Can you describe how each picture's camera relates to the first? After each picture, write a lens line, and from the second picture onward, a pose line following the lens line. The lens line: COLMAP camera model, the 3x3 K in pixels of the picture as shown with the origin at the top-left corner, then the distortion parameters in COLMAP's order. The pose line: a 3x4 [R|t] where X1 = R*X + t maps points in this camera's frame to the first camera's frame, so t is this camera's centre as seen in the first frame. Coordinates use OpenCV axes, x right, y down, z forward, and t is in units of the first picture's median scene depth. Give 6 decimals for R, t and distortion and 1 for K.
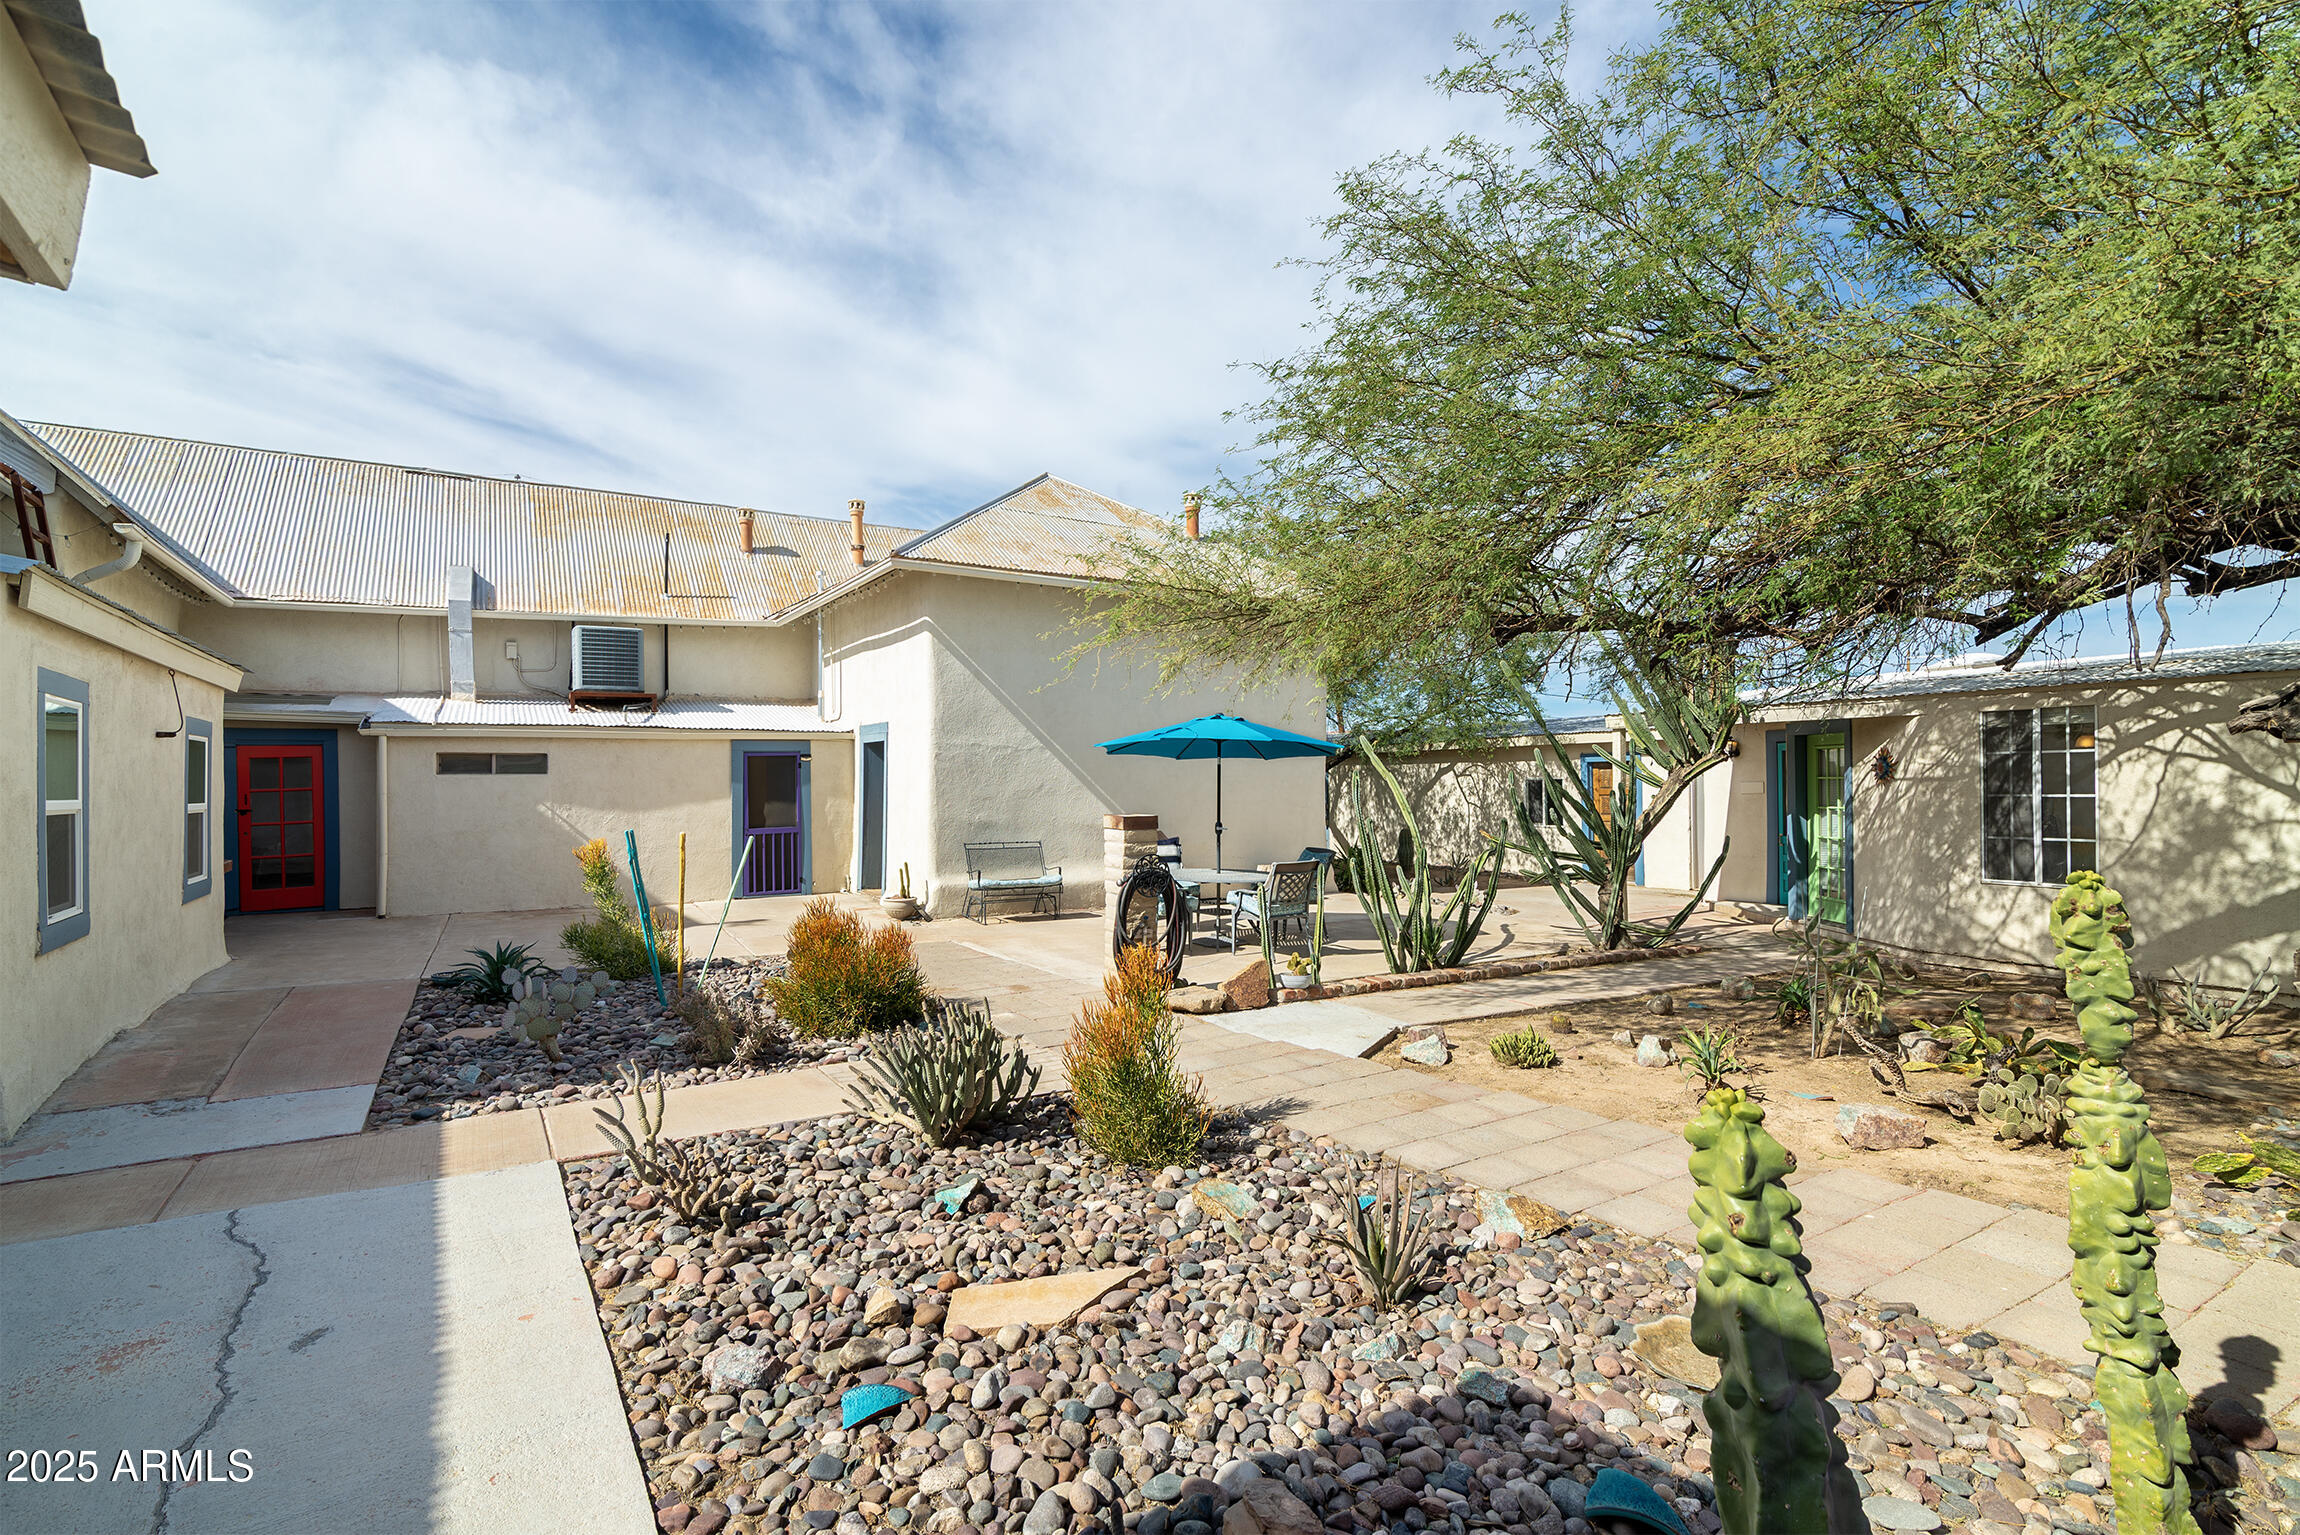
lens RADIAL K [[1118.1, 0, 1135.7], [0, 1118.1, 768.6], [0, 0, 1]] dist [0.011230, -0.005682]
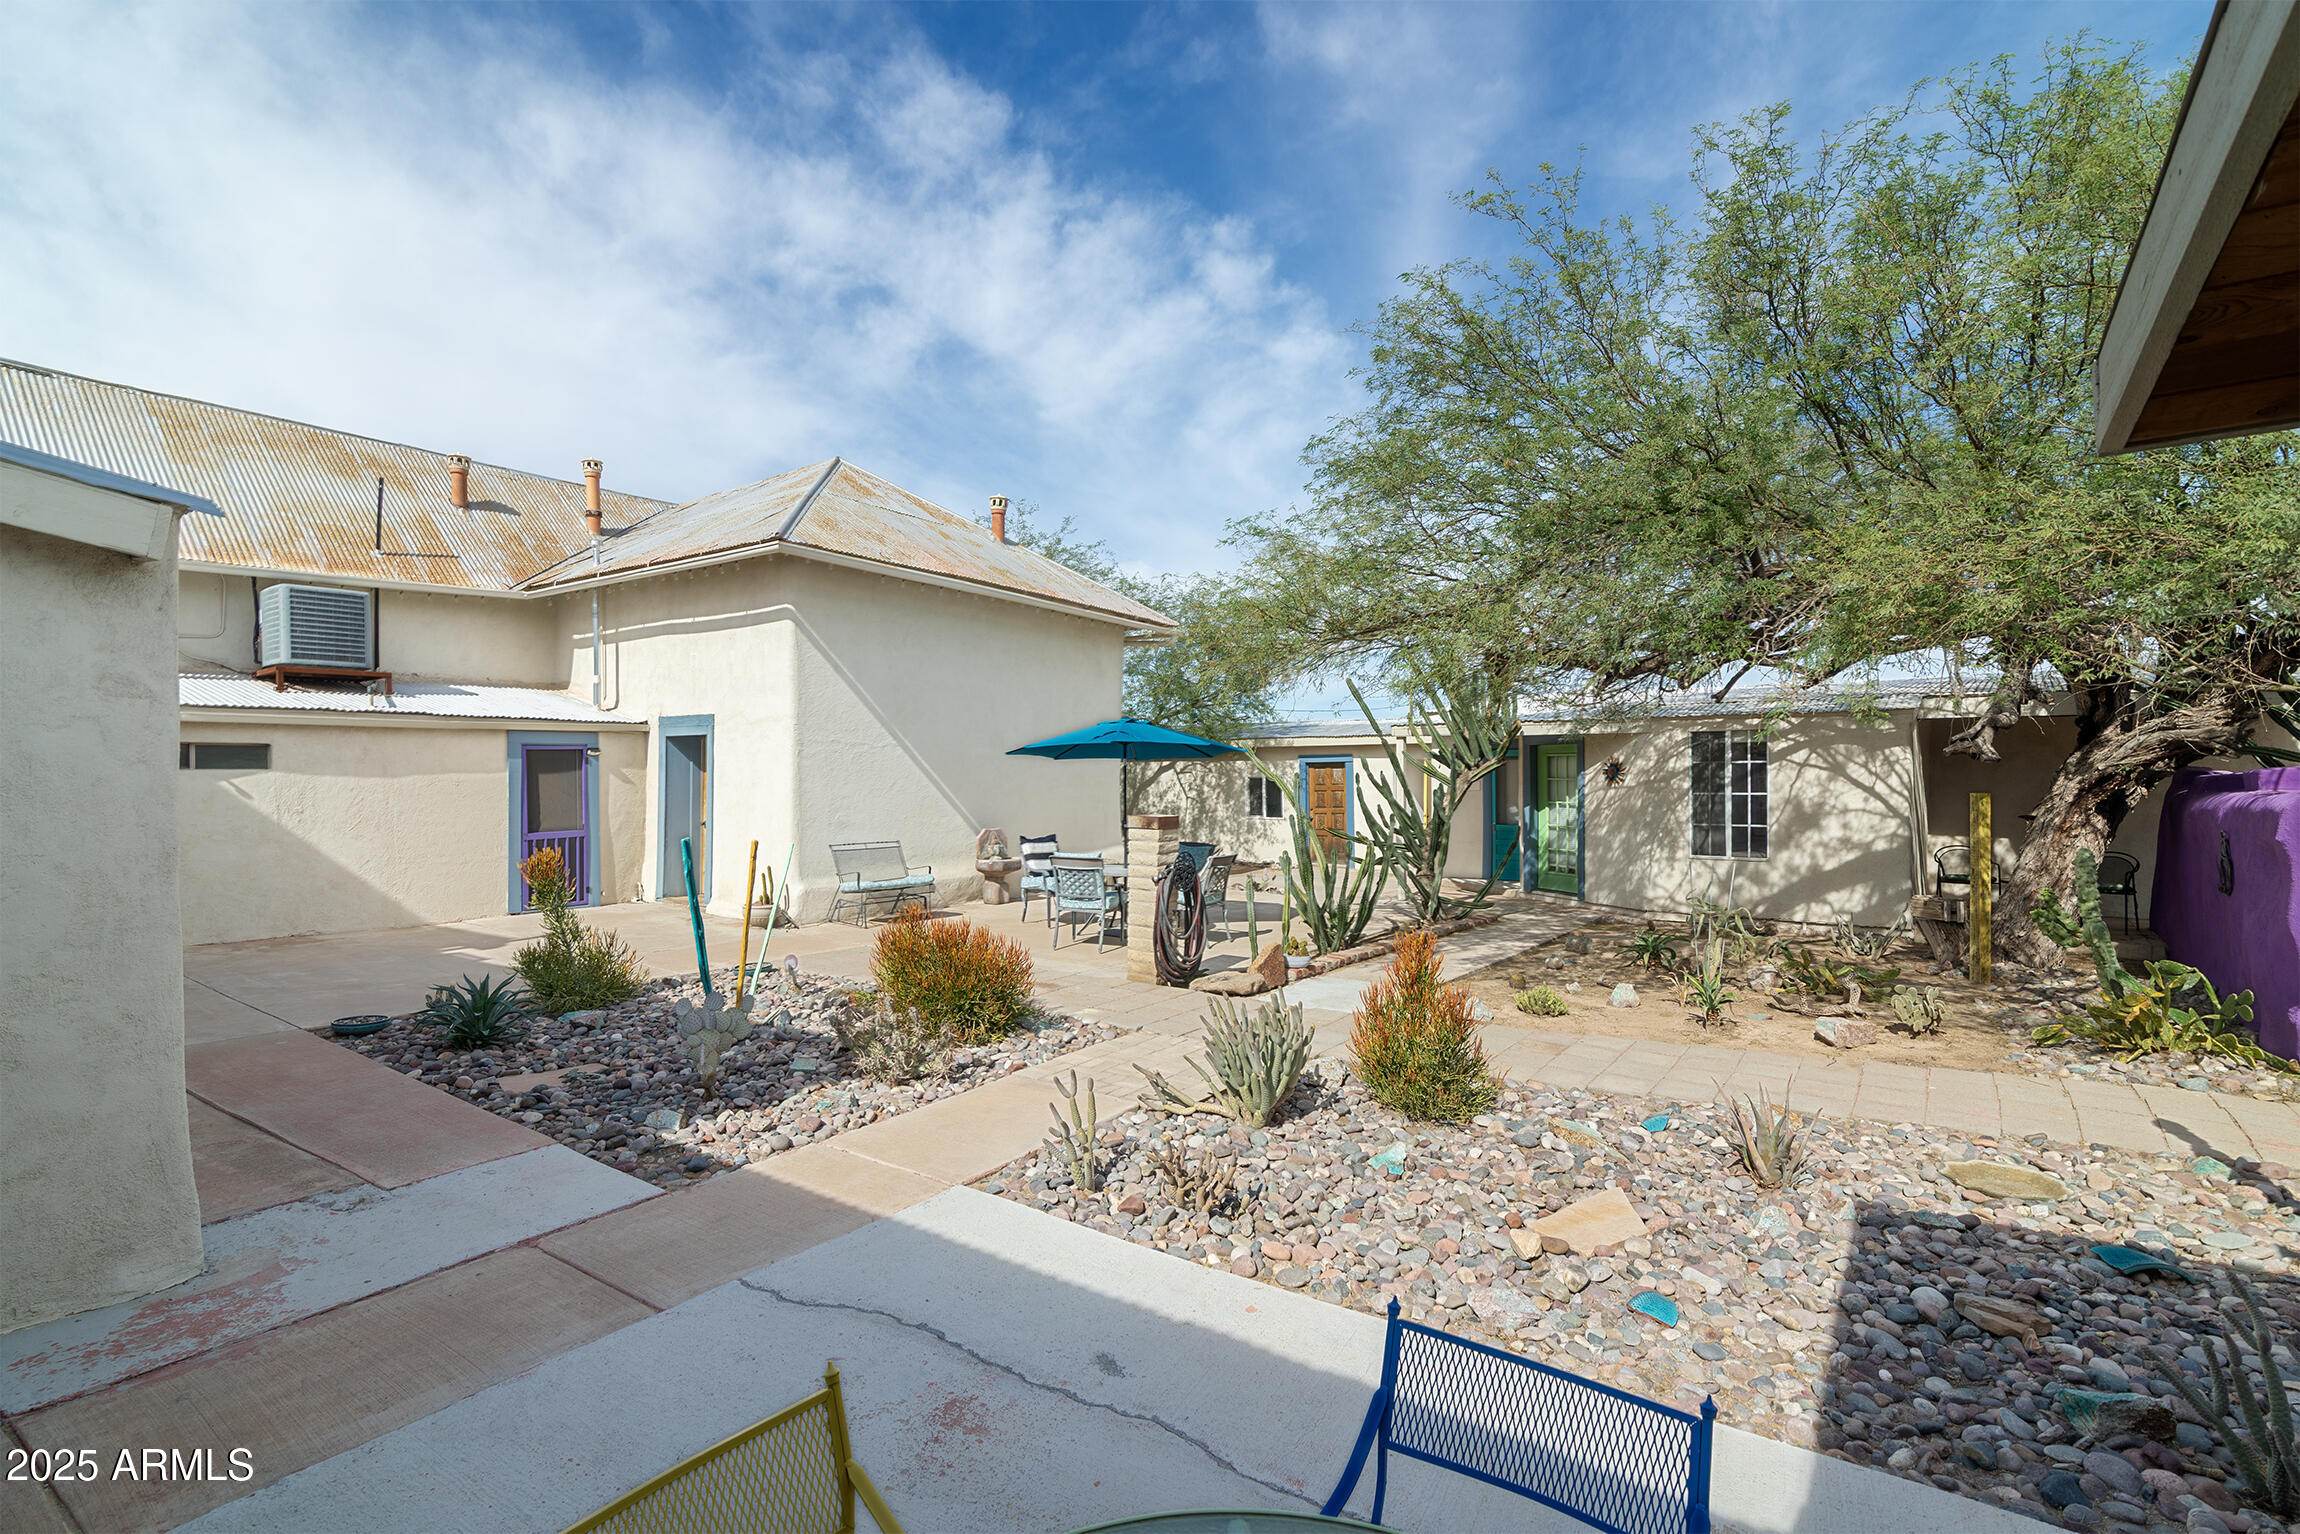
lens RADIAL K [[1108.3, 0, 1142.9], [0, 1108.3, 765.8], [0, 0, 1]] dist [0.006384, 0.000323]
pose [[0.917803, 0.006763, 0.396979, -0.277211], [-0.008697, 0.999957, 0.003071, -0.005573], [-0.396942, -0.006271, 0.917822, 0.024340]]
